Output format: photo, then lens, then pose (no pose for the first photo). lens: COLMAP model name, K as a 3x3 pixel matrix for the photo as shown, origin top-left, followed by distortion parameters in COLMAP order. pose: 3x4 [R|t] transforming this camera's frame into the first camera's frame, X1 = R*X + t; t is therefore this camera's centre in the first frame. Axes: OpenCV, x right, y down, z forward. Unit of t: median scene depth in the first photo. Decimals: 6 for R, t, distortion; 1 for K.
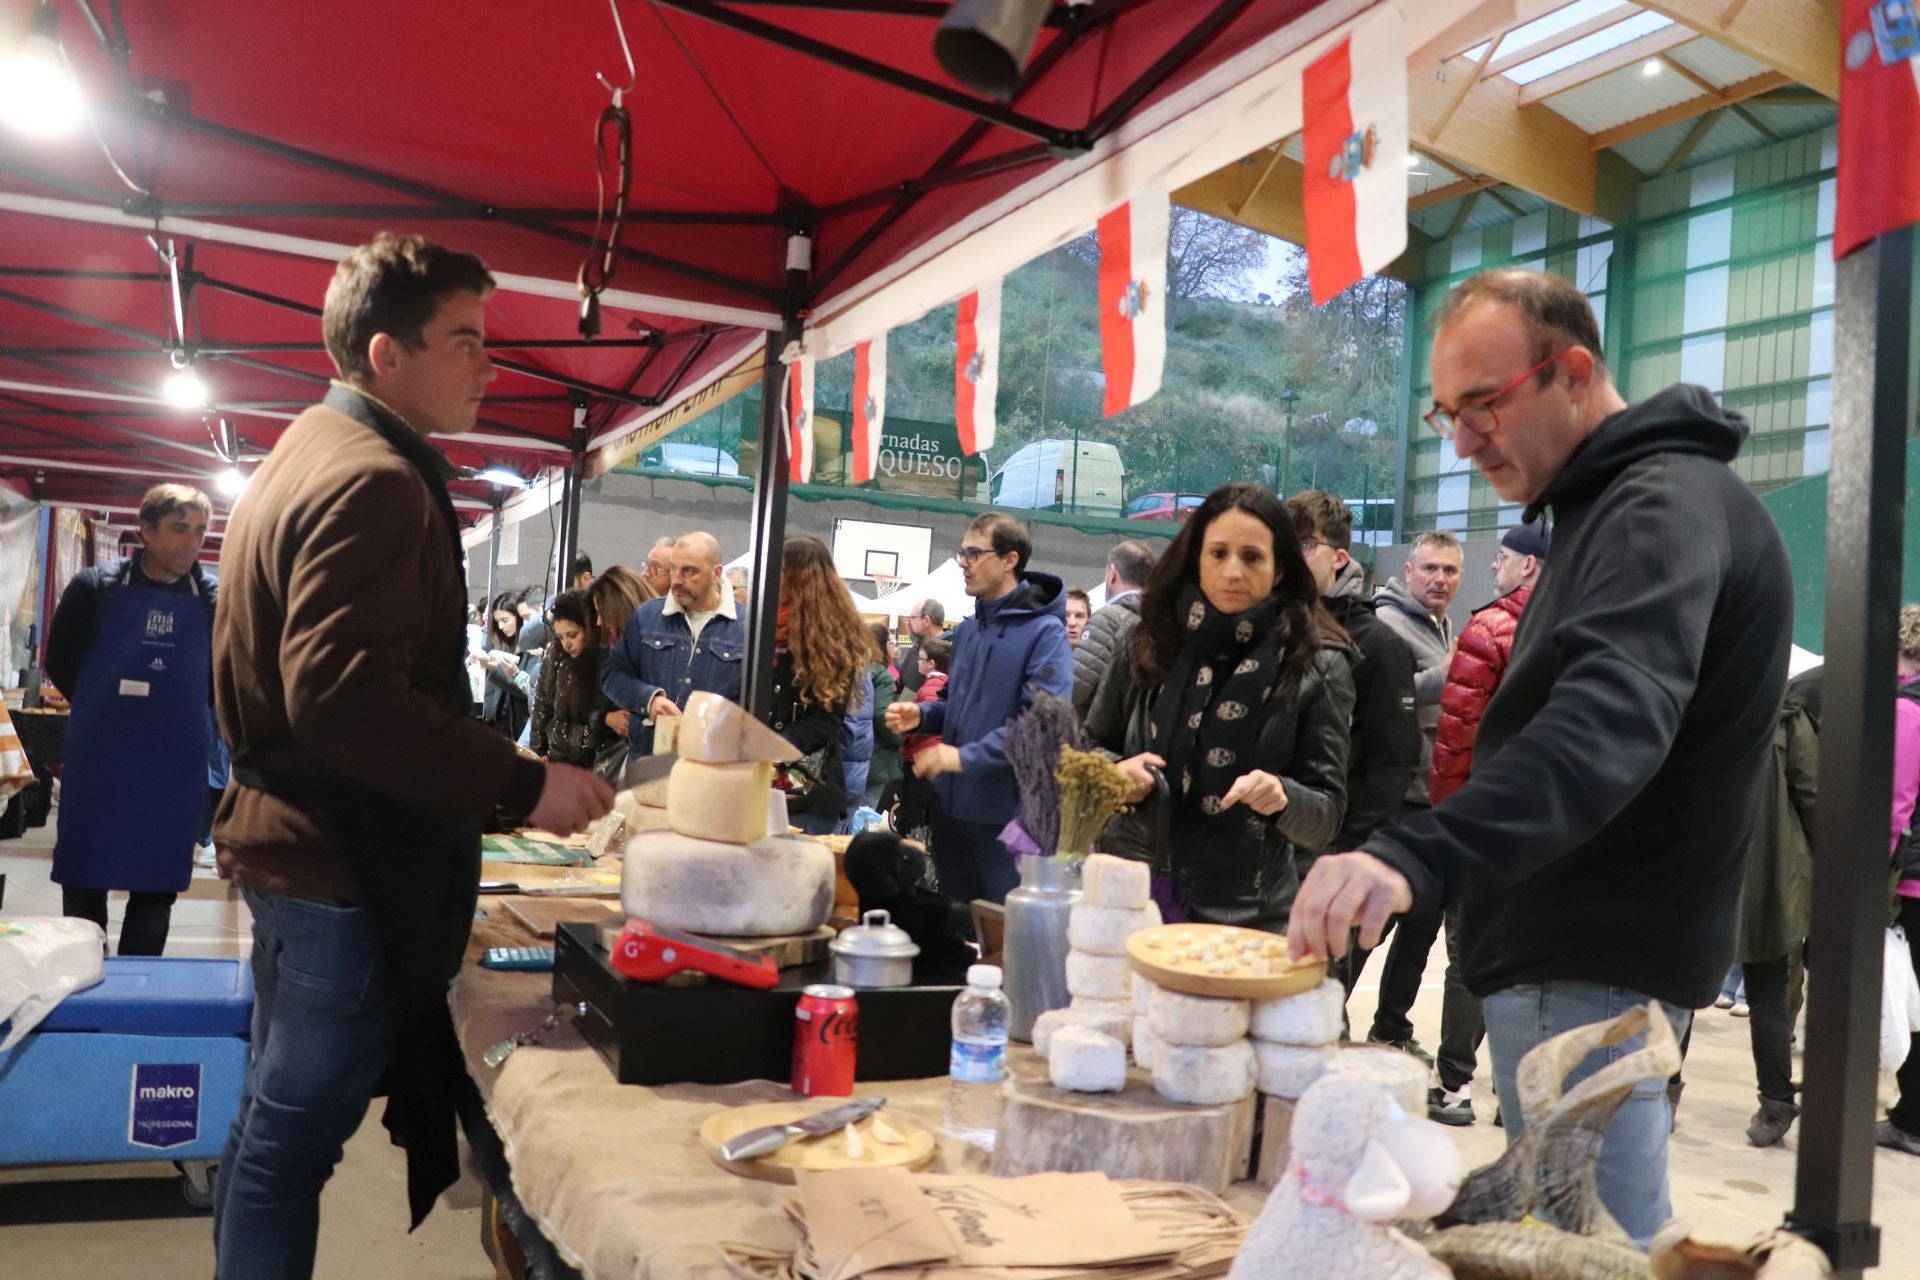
lens RADIAL K [[1658.2, 0, 987.9], [0, 1658.2, 648.4], [0, 0, 1]] dist [-0.180830, 0.173097]
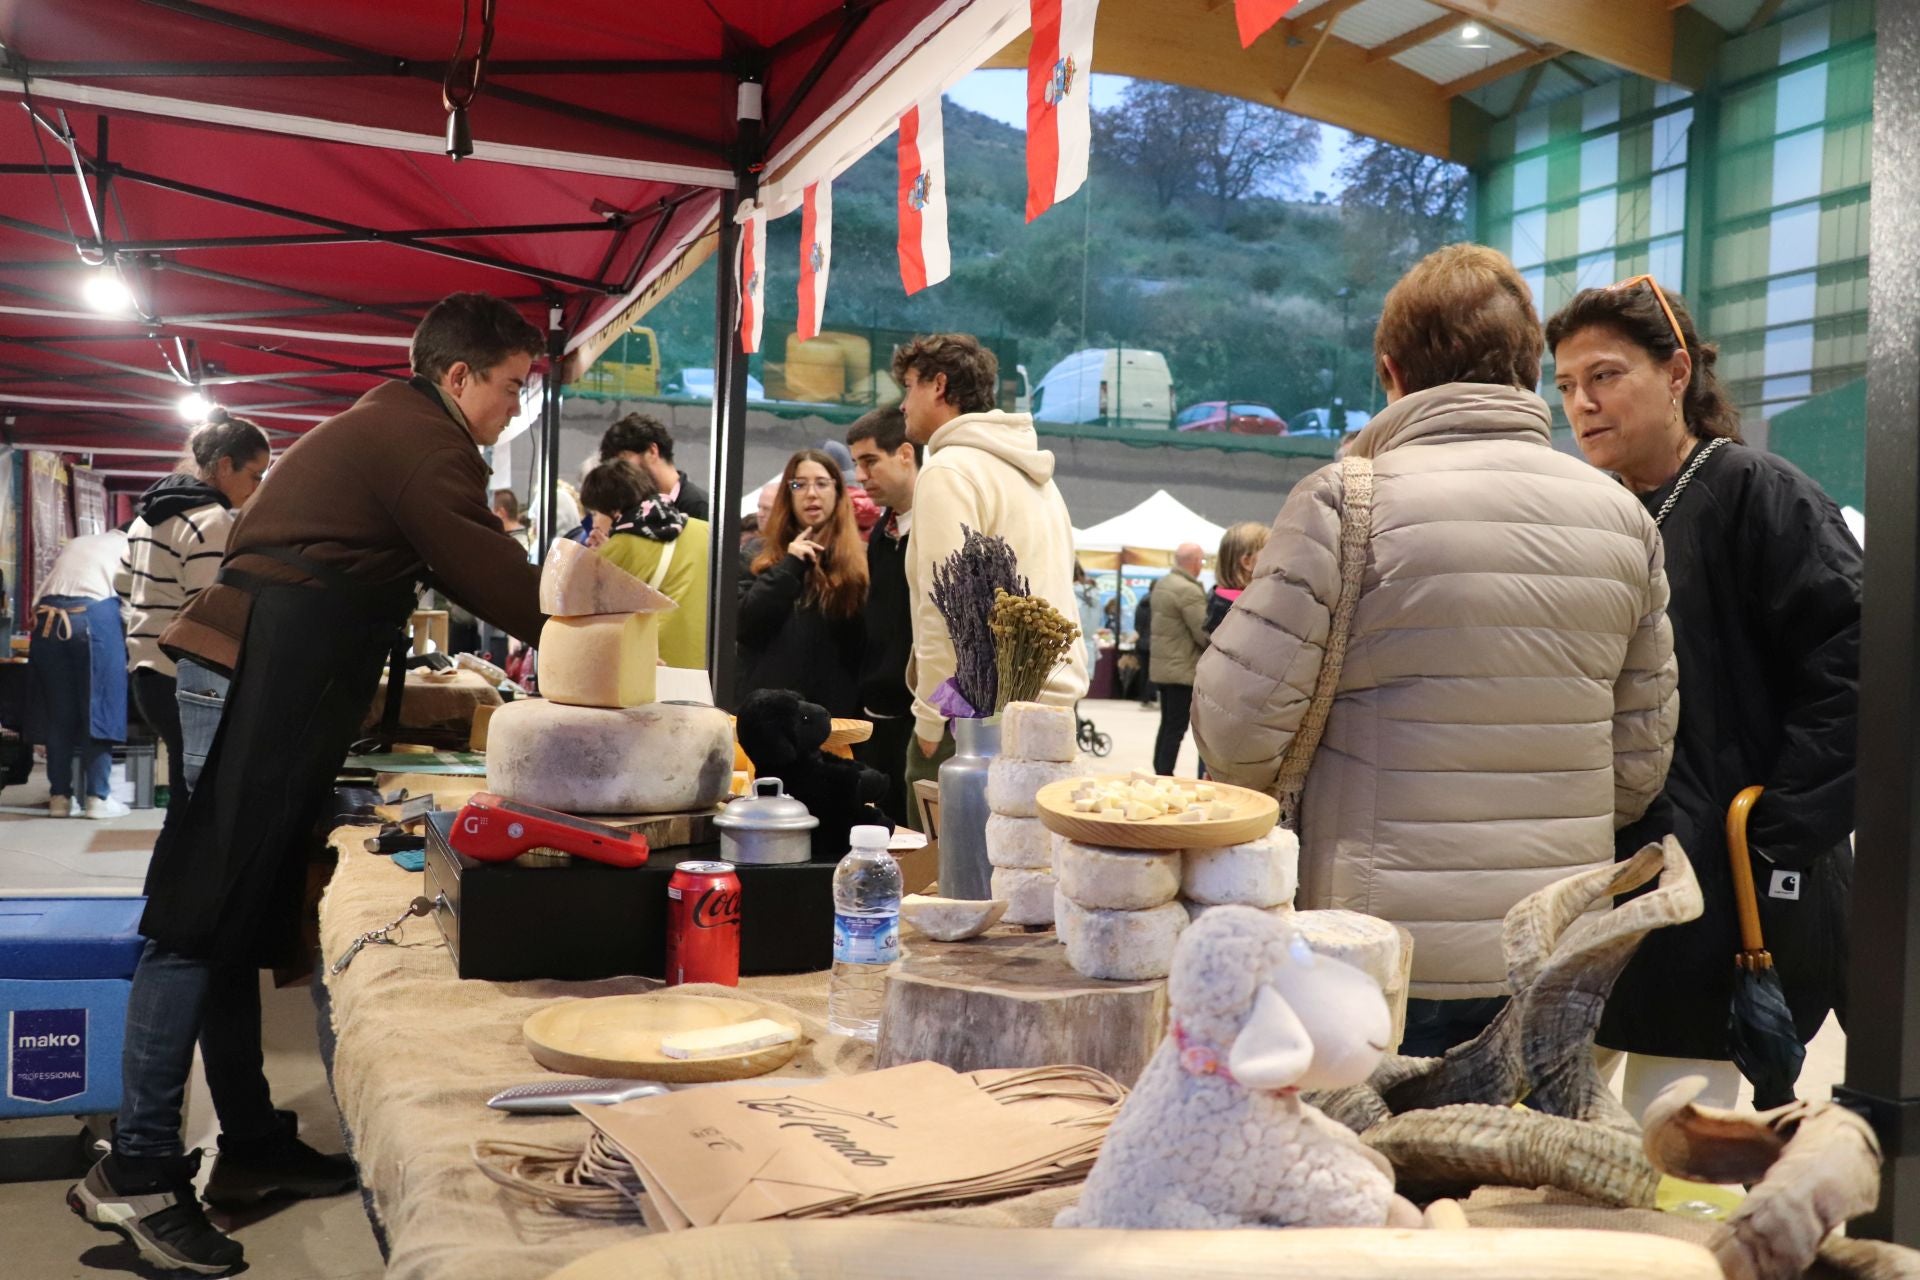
lens RADIAL K [[1752.6, 0, 960.0], [0, 1752.6, 640.0], [0, 0, 1]] dist [-0.167671, 0.202373]
pose [[0.998590, -0.033827, -0.040910, 0.078874], [0.035434, 0.998603, 0.039209, 0.061152], [0.039527, -0.040603, 0.998393, 0.108868]]
